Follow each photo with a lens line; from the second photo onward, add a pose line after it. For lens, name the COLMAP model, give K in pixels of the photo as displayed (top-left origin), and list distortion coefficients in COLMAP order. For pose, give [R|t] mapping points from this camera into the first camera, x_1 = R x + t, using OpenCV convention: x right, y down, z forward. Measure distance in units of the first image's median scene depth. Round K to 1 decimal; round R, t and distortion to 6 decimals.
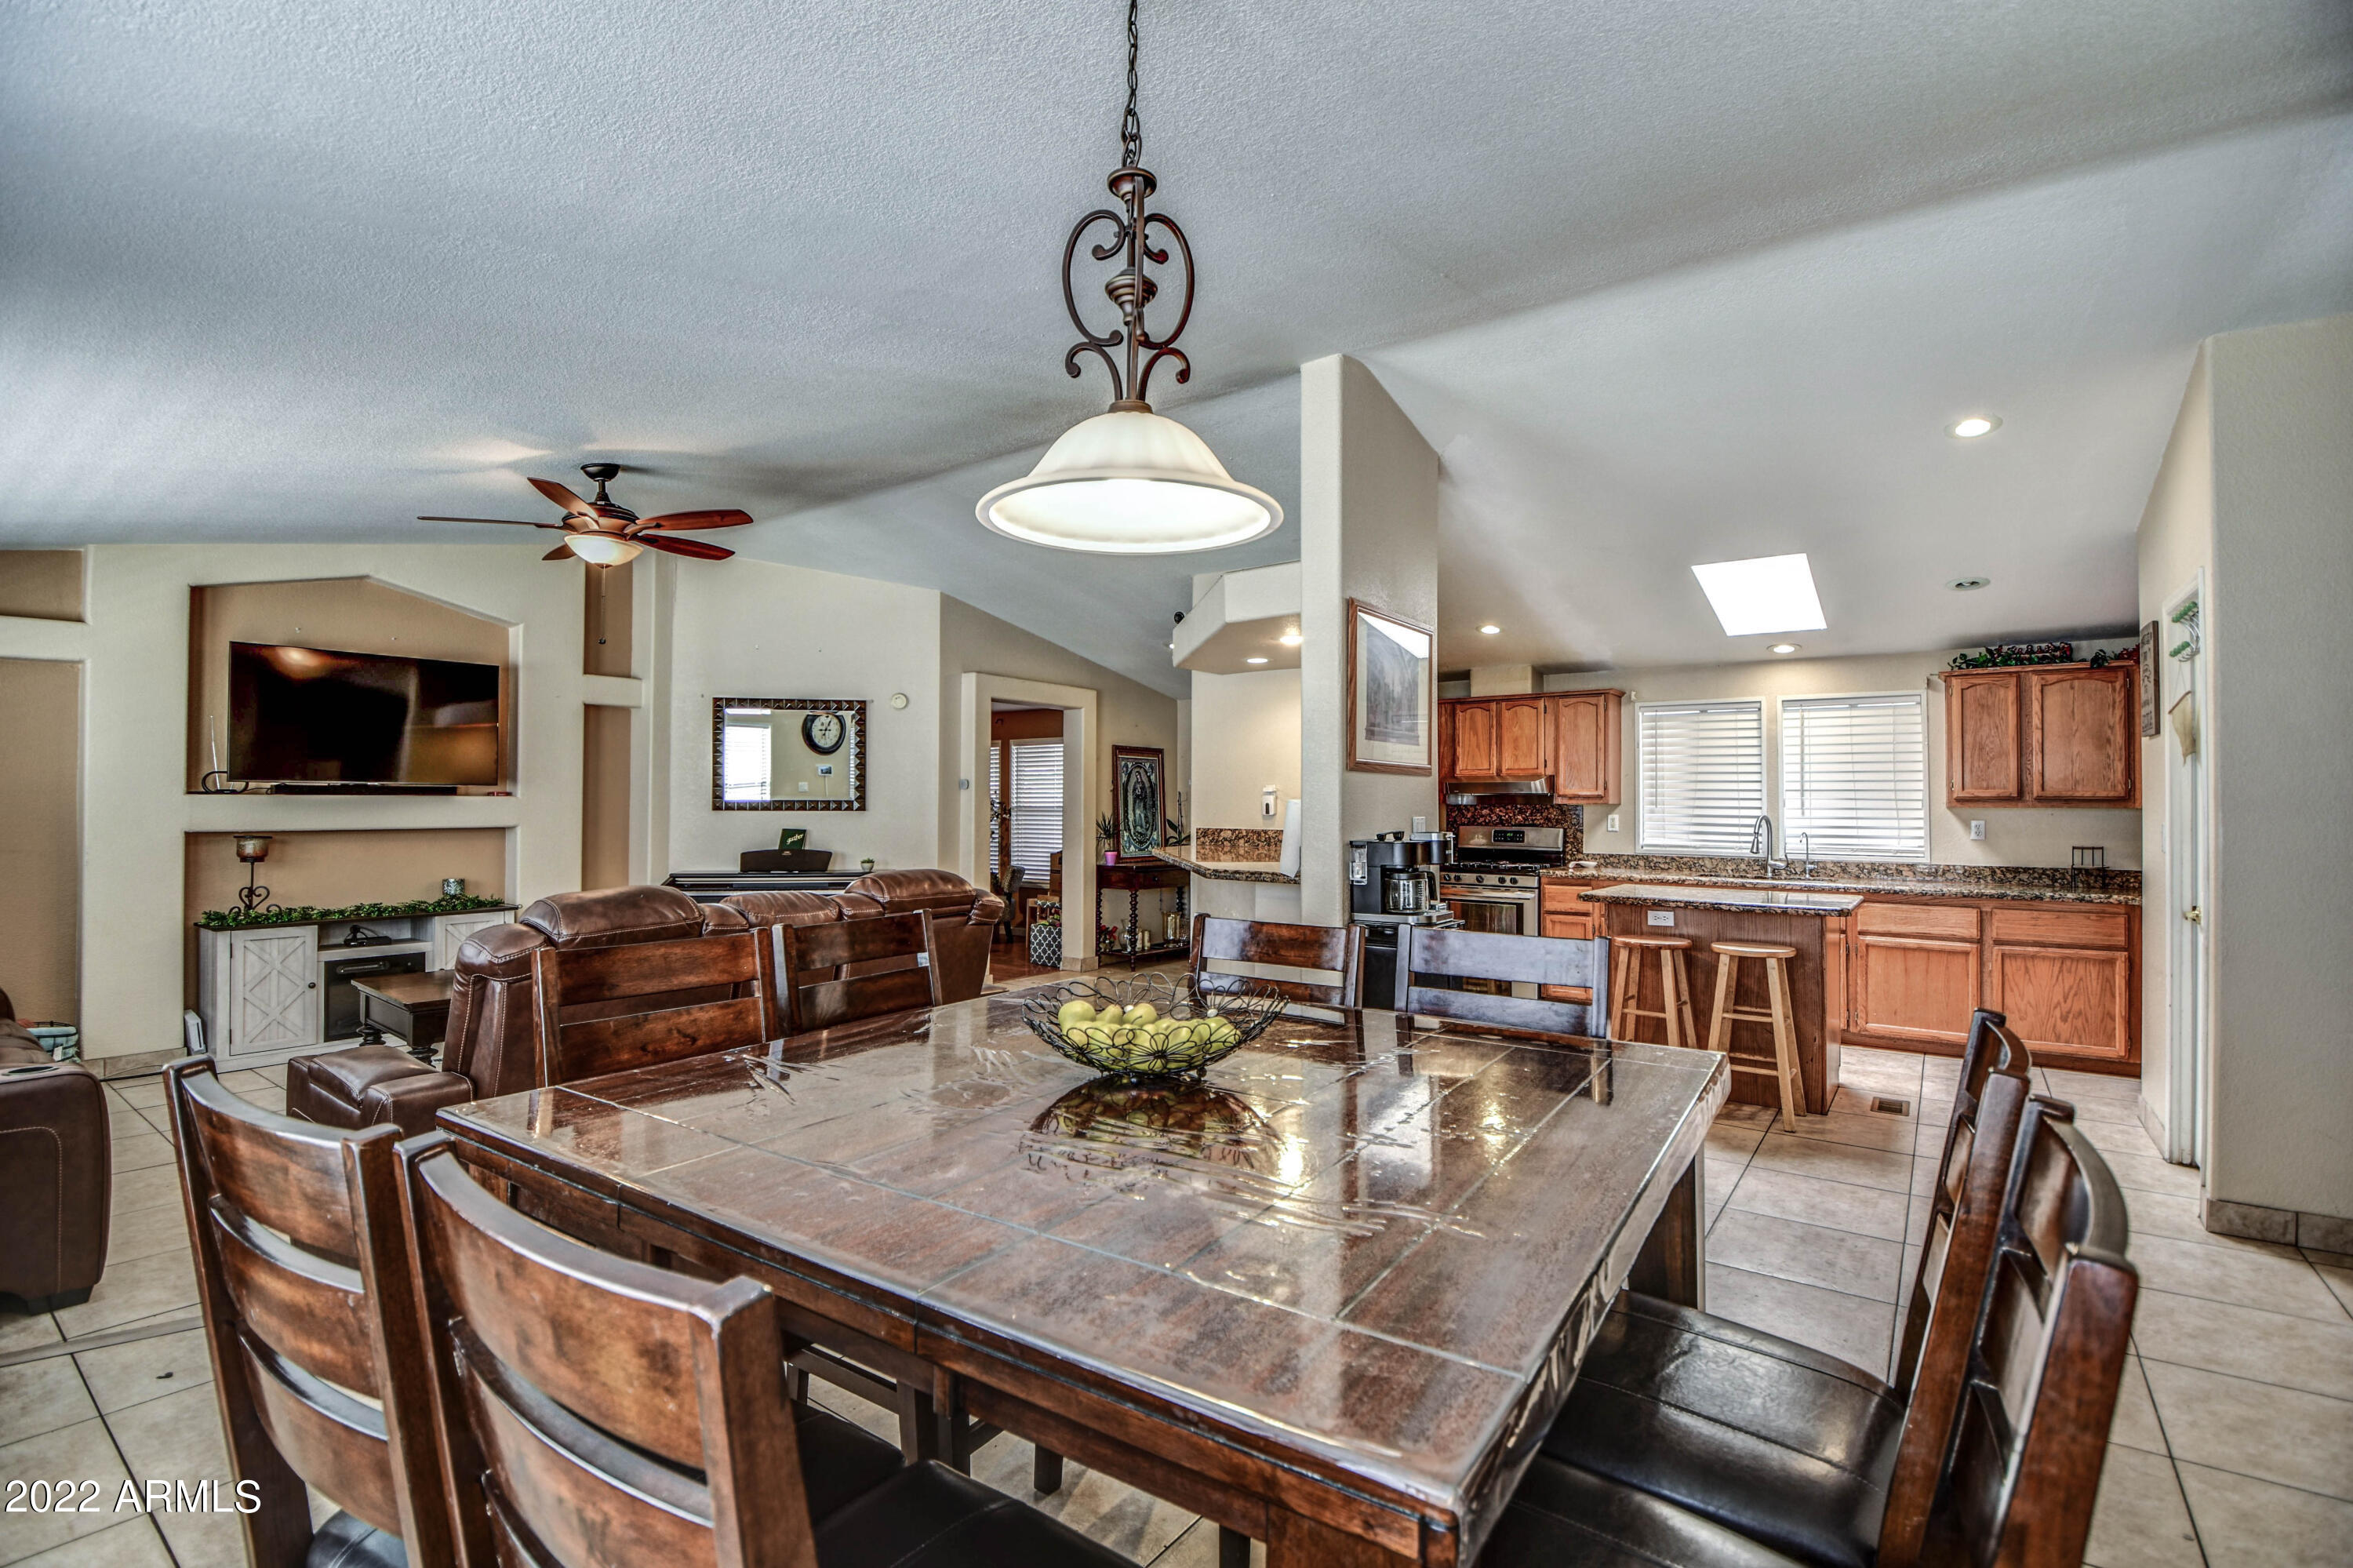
lens RADIAL K [[1060.3, 0, 1175.6], [0, 1060.3, 777.5], [0, 0, 1]] dist [0.013266, -0.025802]
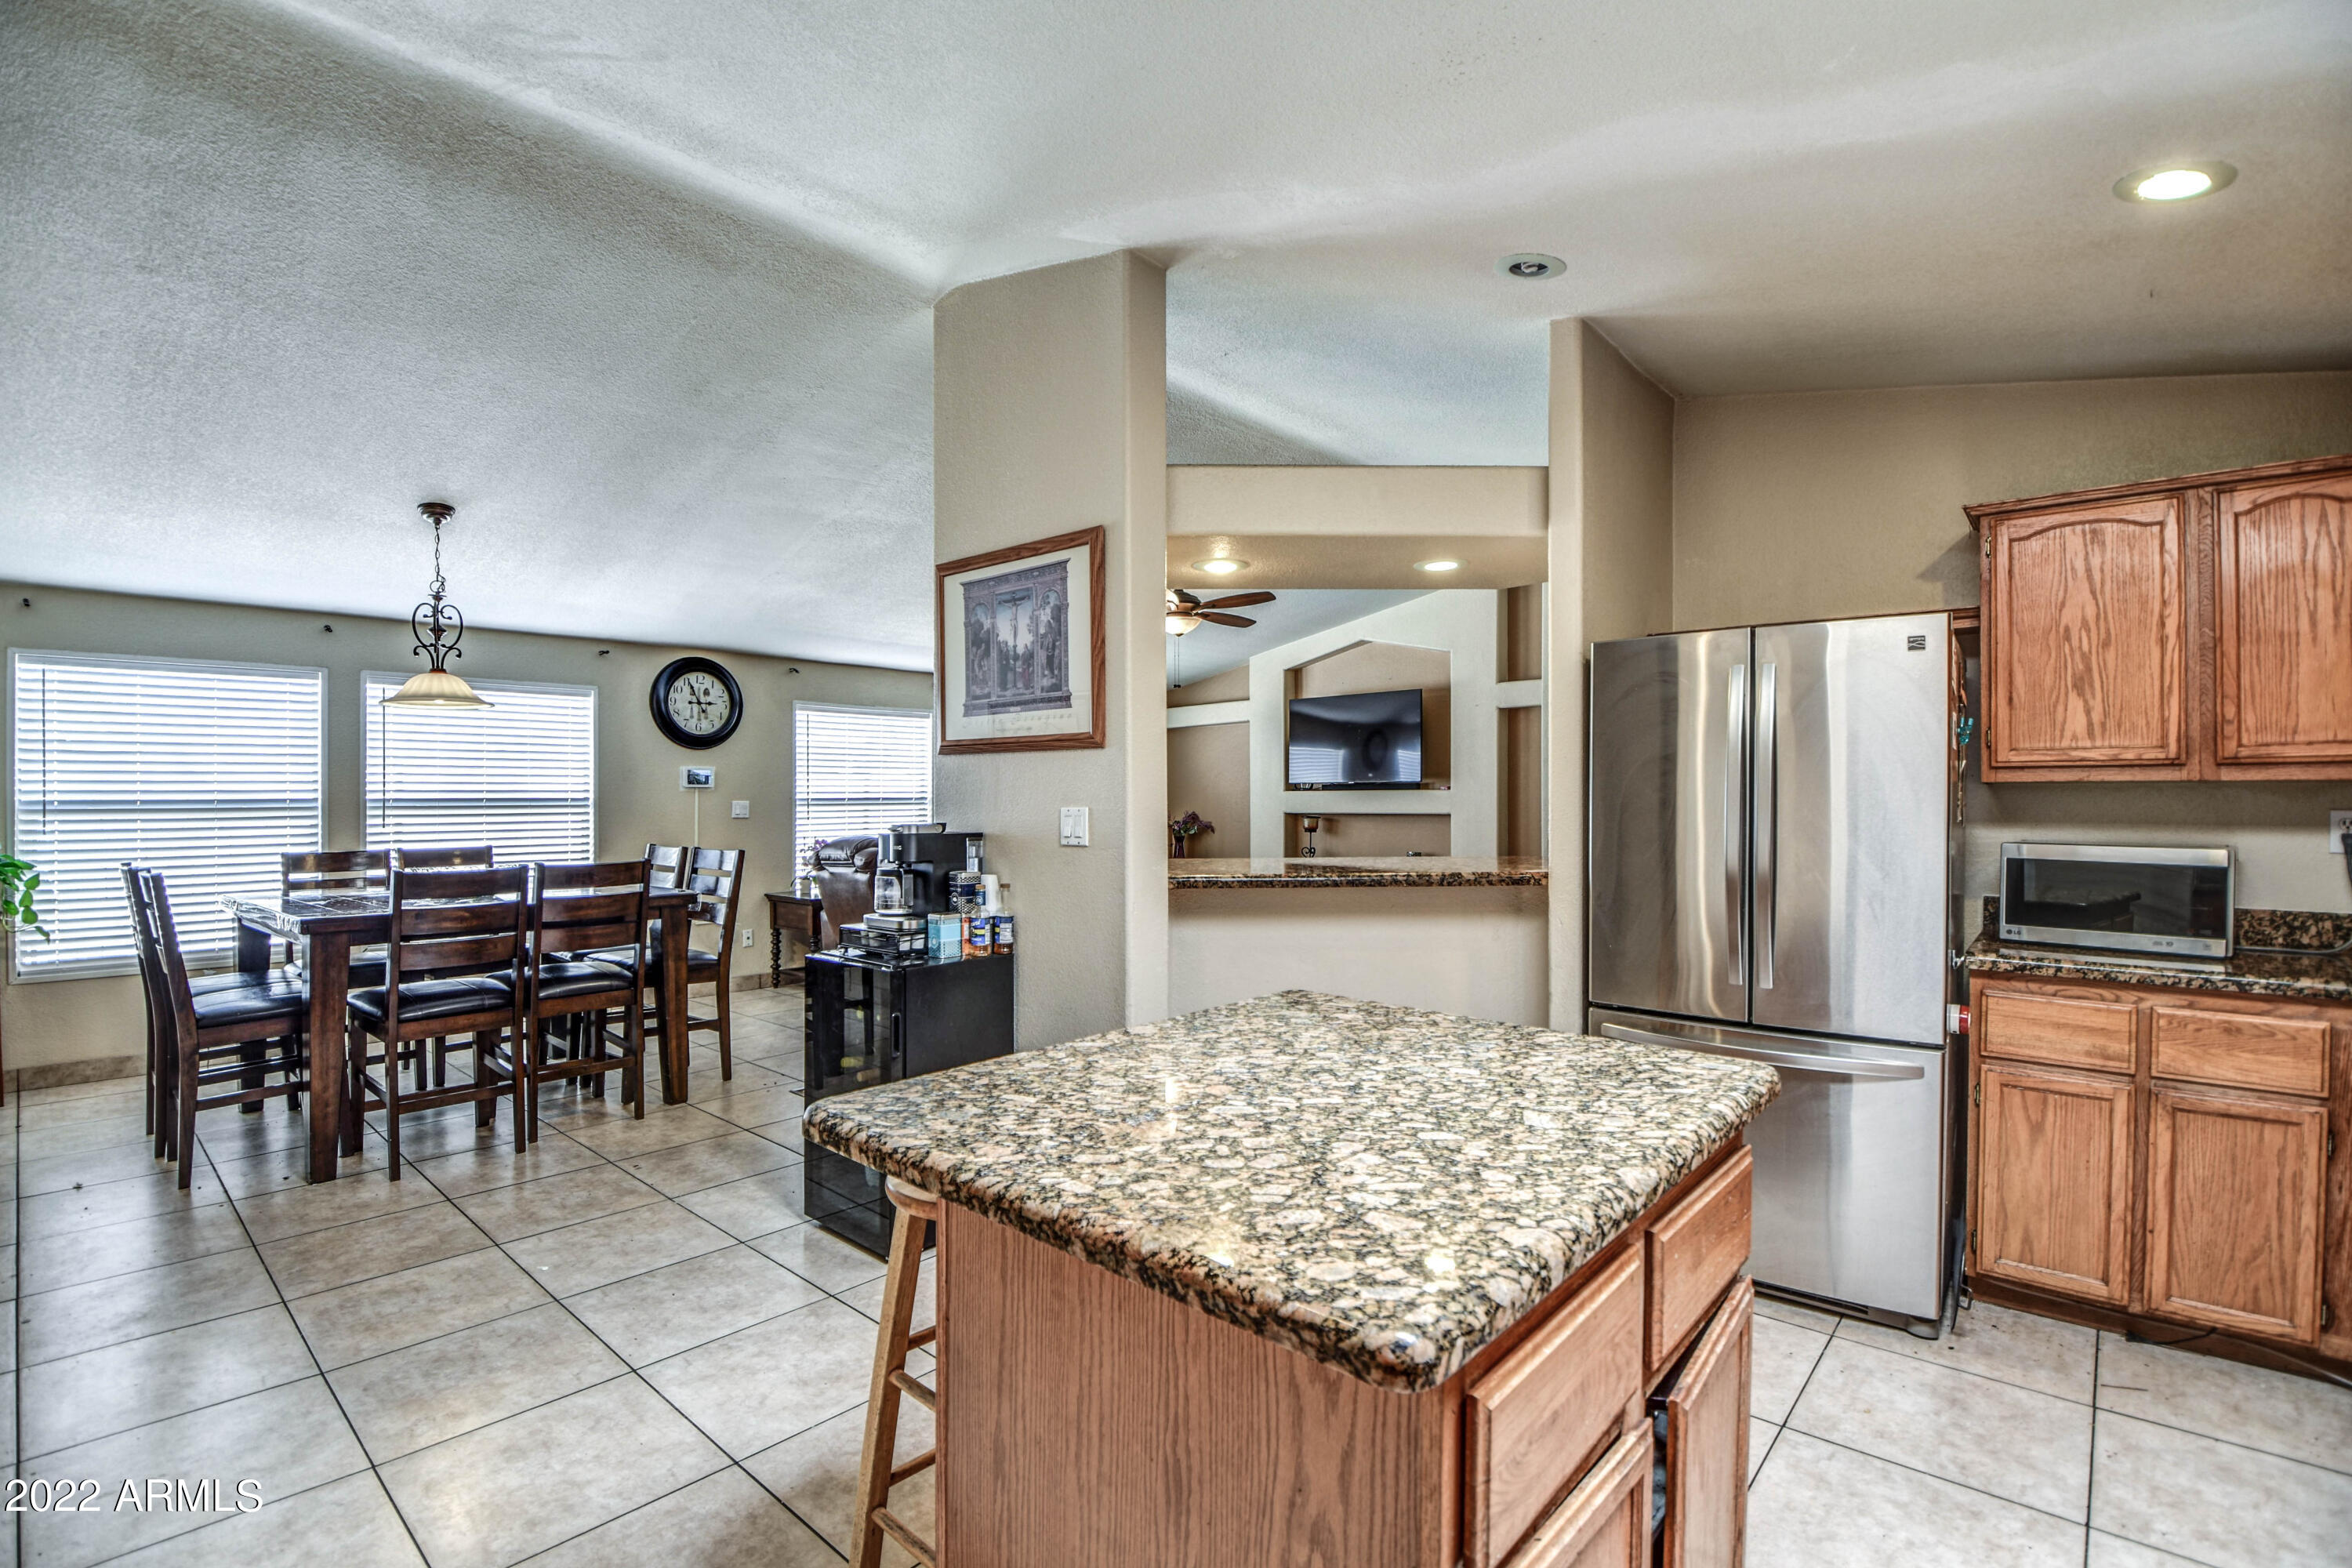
lens RADIAL K [[1043.4, 0, 1176.3], [0, 1043.4, 798.0], [0, 0, 1]] dist [-0.040931, -0.000204]
pose [[-0.074855, 0.000235, -0.997194, 0.697055], [0.028416, 0.999594, -0.001897, 0.022674], [0.996789, -0.028478, -0.074832, 0.856718]]
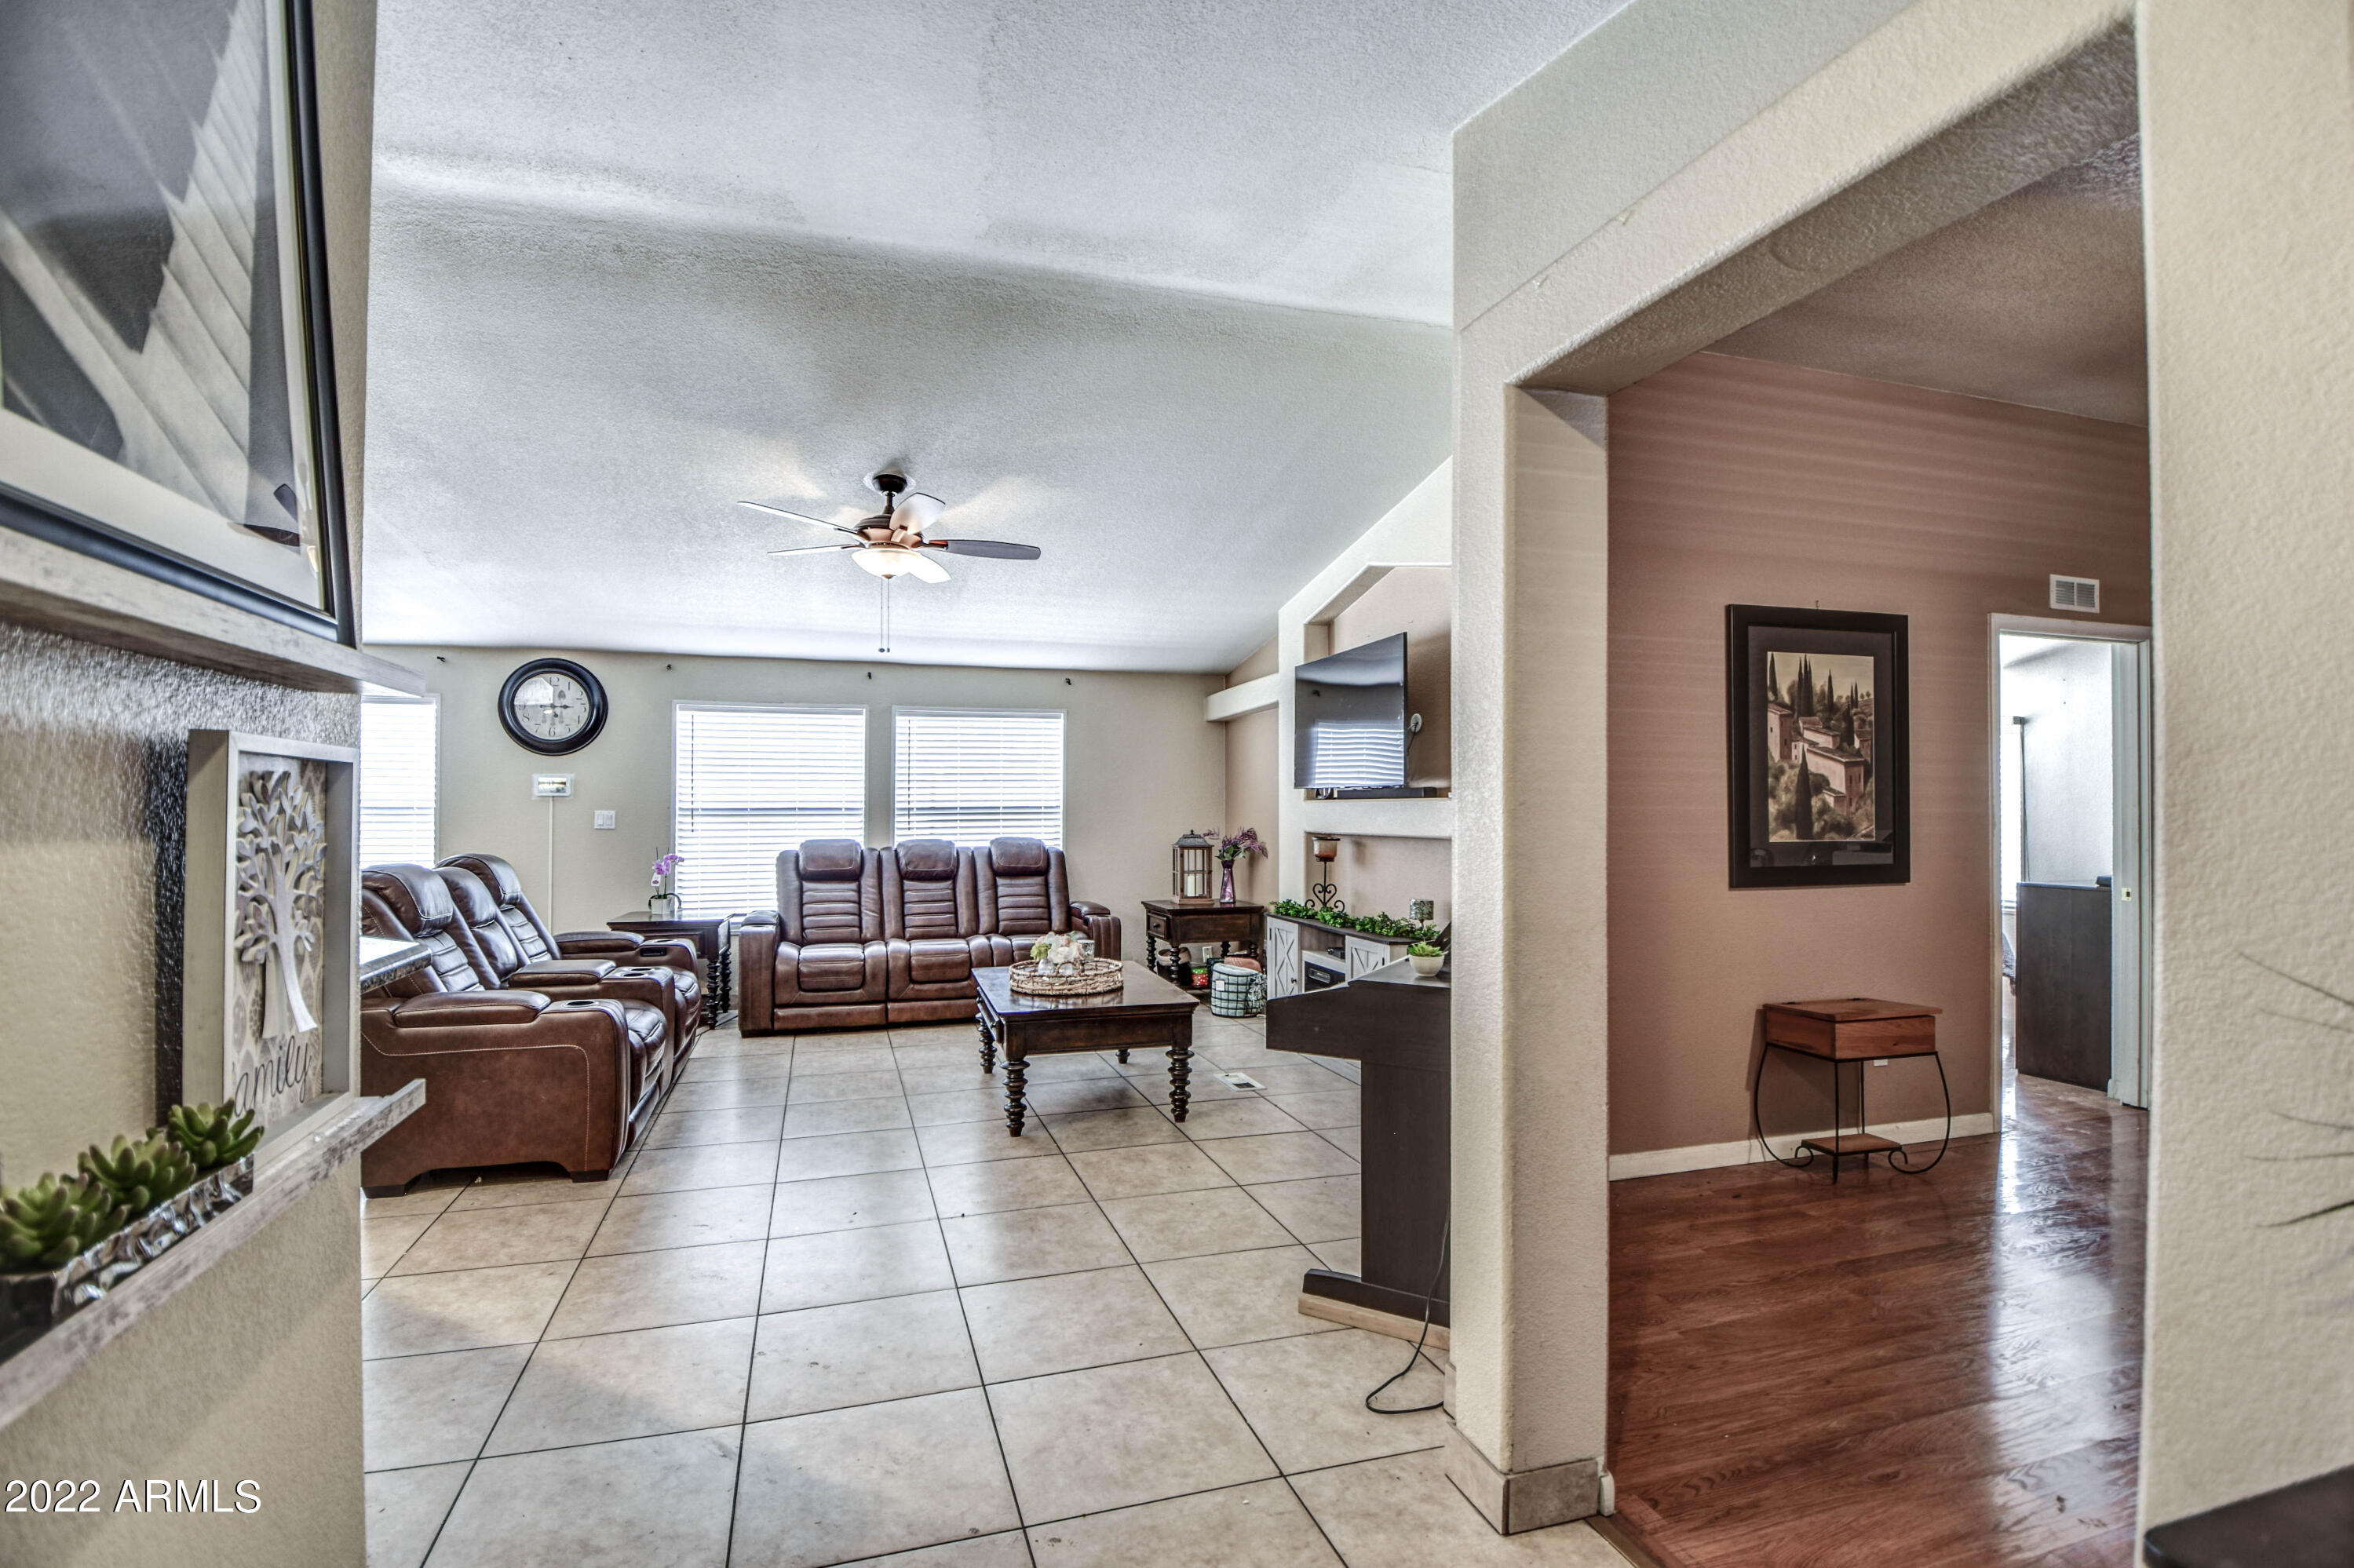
lens RADIAL K [[1058.8, 0, 1123.3], [0, 1058.8, 796.2], [0, 0, 1]] dist [0.065312, -0.000060]
pose [[-0.604208, -0.010826, -0.796753, 0.118815], [0.018775, 0.999437, -0.027817, 0.036733], [0.796605, -0.031766, -0.603664, 1.408010]]
